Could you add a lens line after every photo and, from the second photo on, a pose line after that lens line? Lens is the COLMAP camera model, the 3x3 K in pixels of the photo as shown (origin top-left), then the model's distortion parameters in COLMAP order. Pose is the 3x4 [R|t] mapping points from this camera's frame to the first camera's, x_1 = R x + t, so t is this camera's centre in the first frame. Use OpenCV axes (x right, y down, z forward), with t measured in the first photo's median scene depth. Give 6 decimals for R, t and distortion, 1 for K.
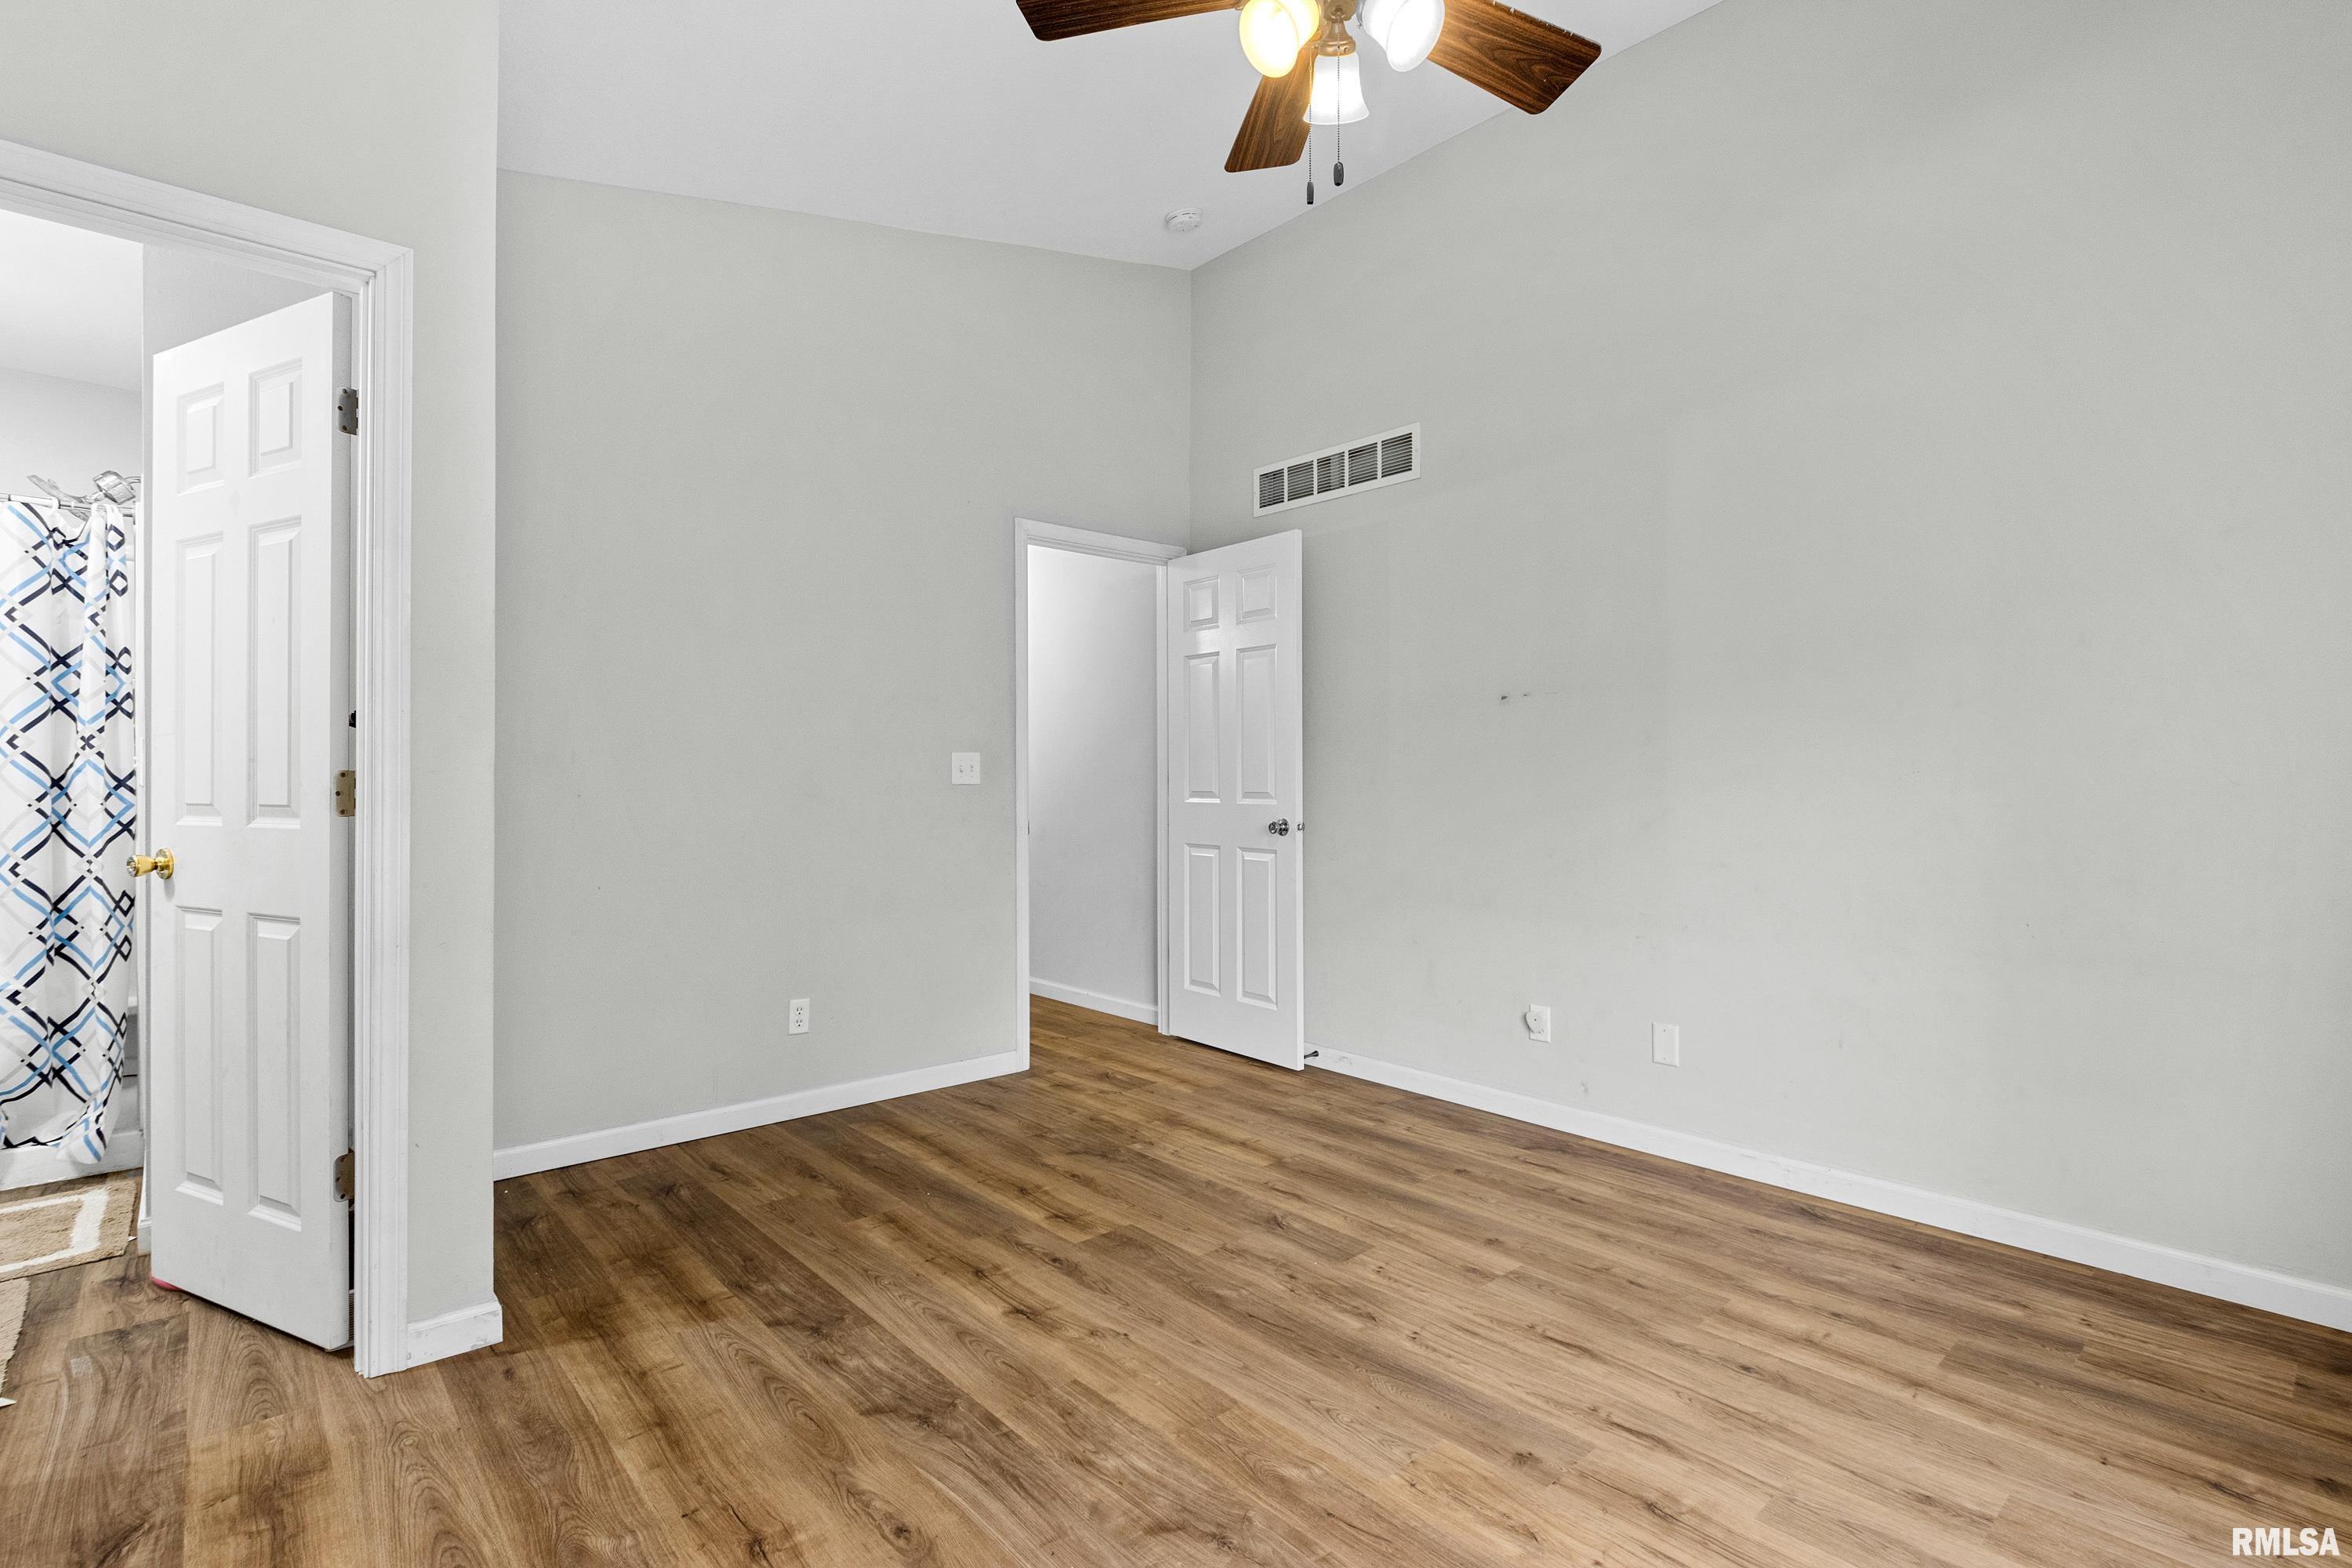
lens RADIAL K [[1101.5, 0, 1175.5], [0, 1101.5, 778.4], [0, 0, 1]] dist [-0.000786, 0.000944]
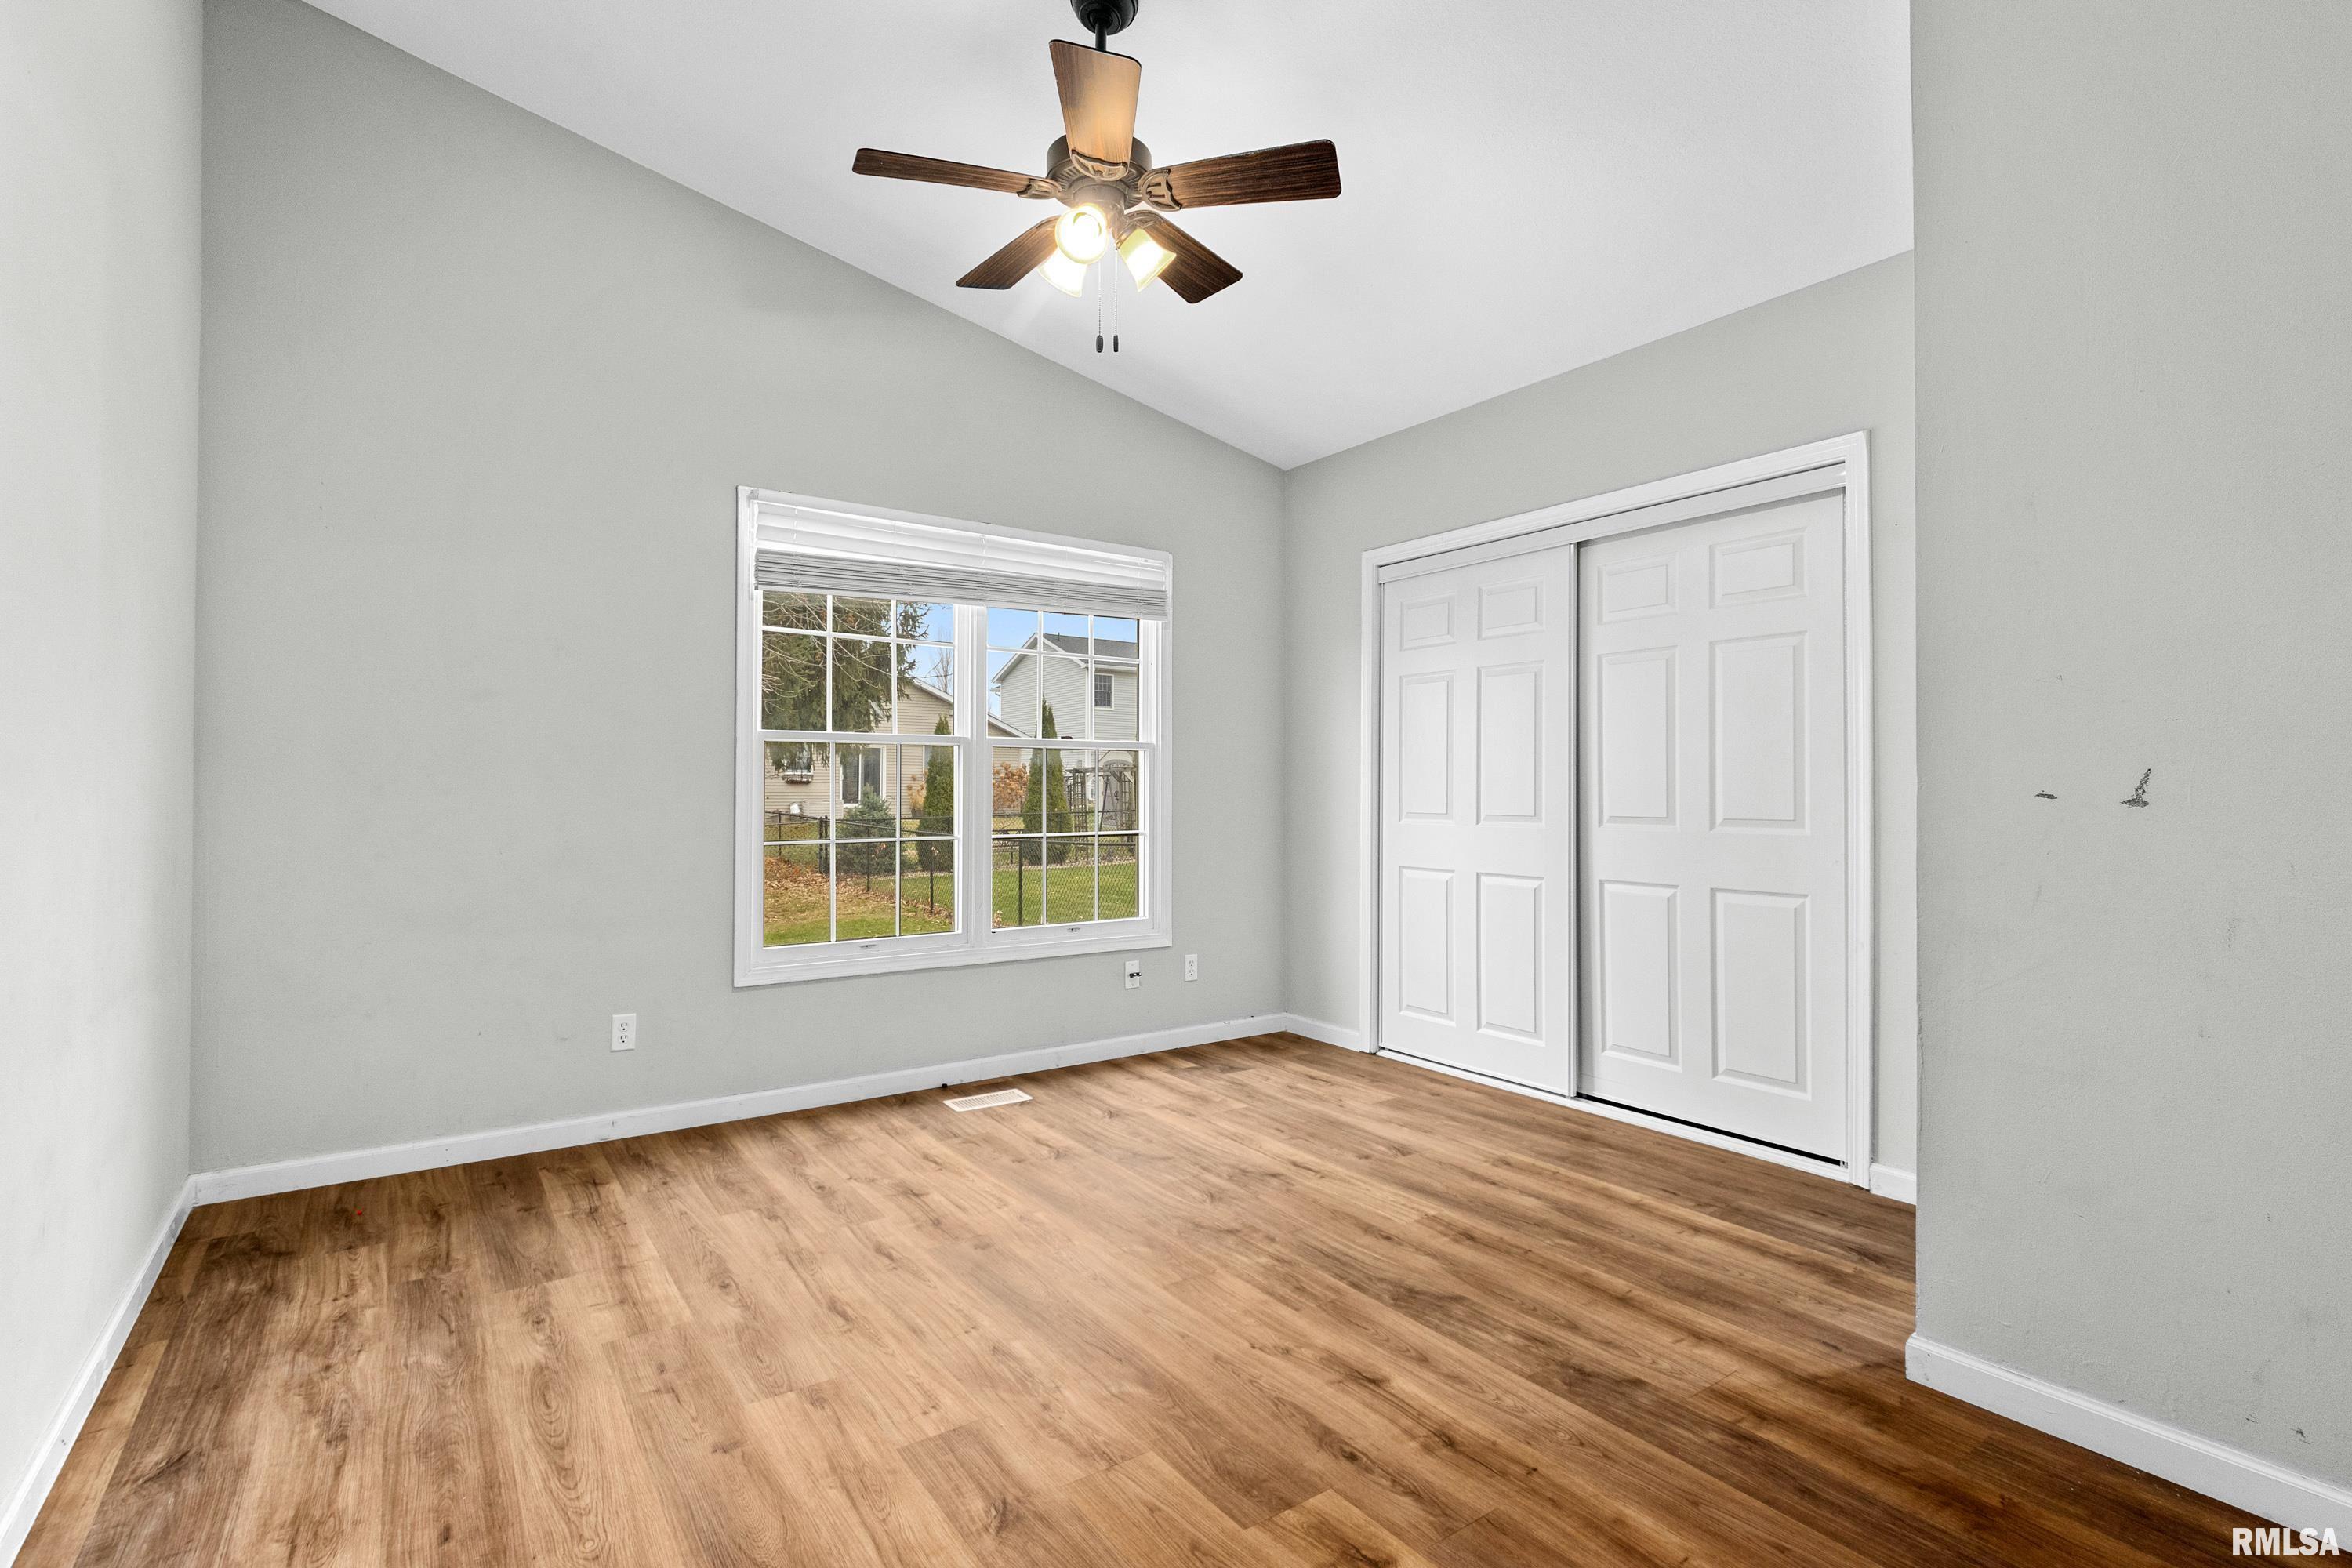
lens RADIAL K [[1101.5, 0, 1175.8], [0, 1101.5, 779.7], [0, 0, 1]] dist [-0.000786, 0.000944]
pose [[-0.993429, -0.003757, 0.114389, -0.077686], [-0.004939, 0.999937, -0.010050, 0.003908], [-0.114344, -0.010549, -0.993385, 1.774486]]
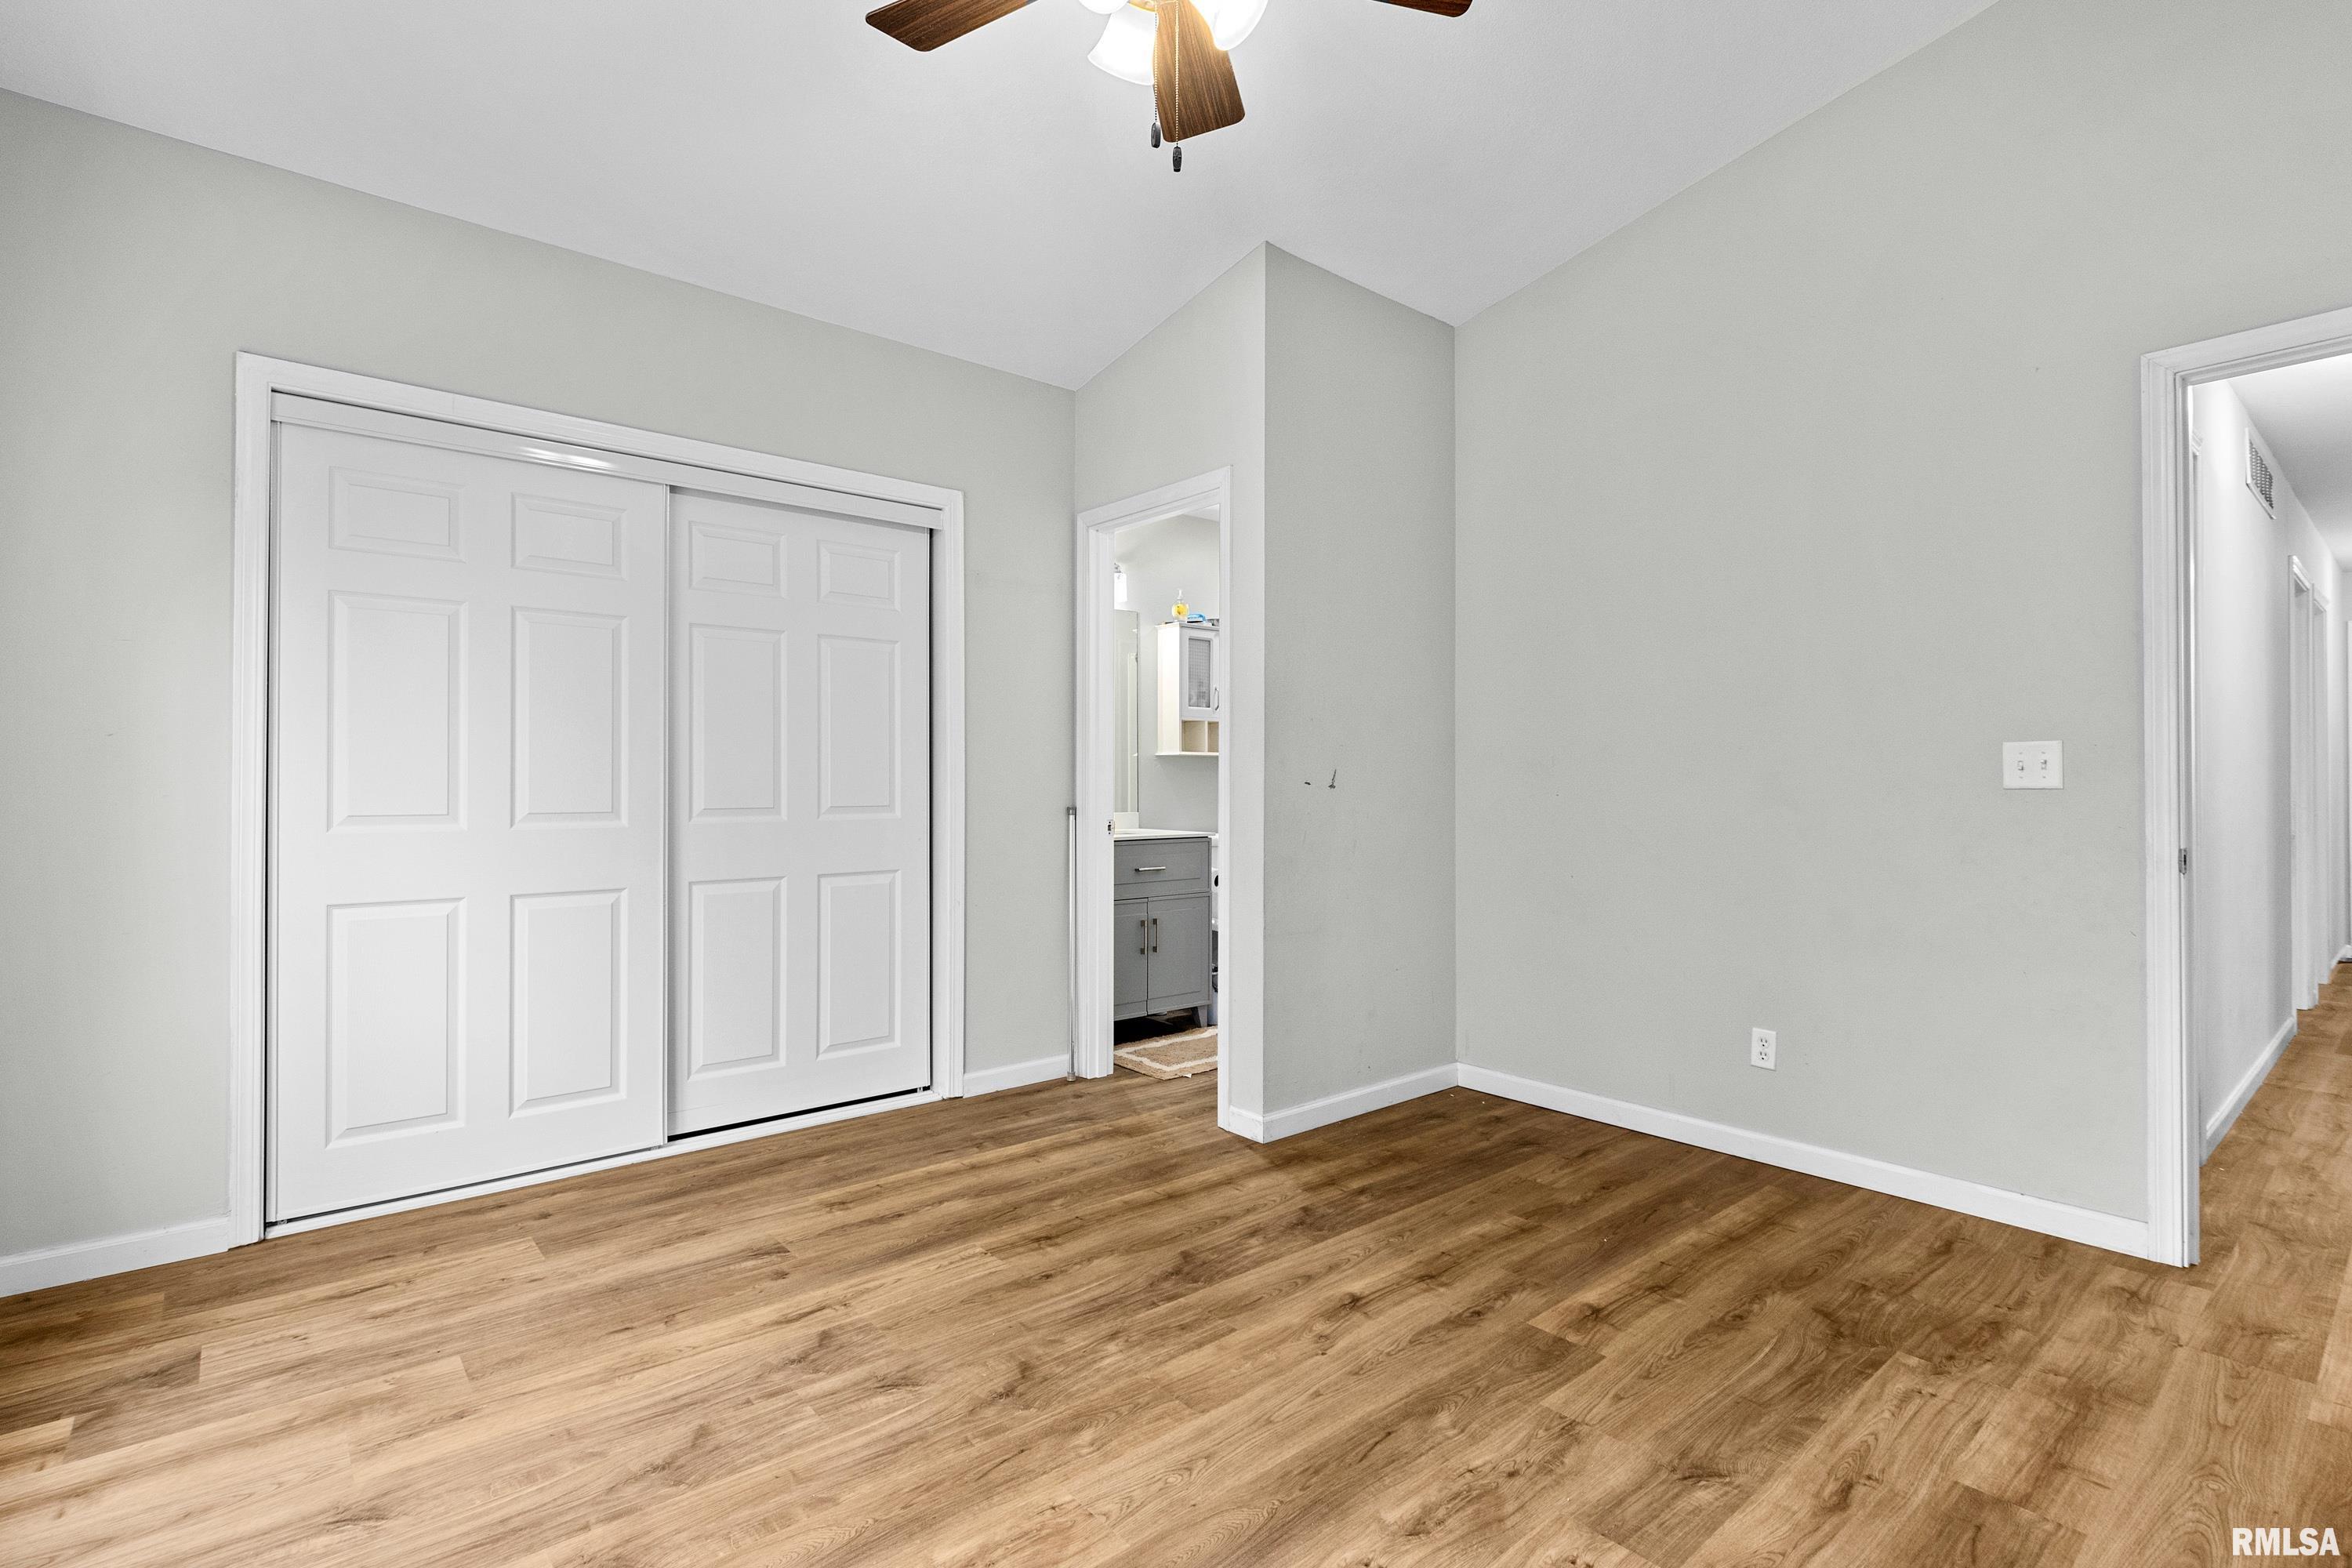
lens RADIAL K [[1101.5, 0, 1139.1], [0, 1101.5, 786.3], [0, 0, 1]] dist [-0.000786, 0.000944]
pose [[-0.042357, 0.005074, -0.999090, 0.822993], [-0.000992, 0.999986, 0.005120, 0.001096], [0.999102, 0.001208, -0.042351, 0.779760]]
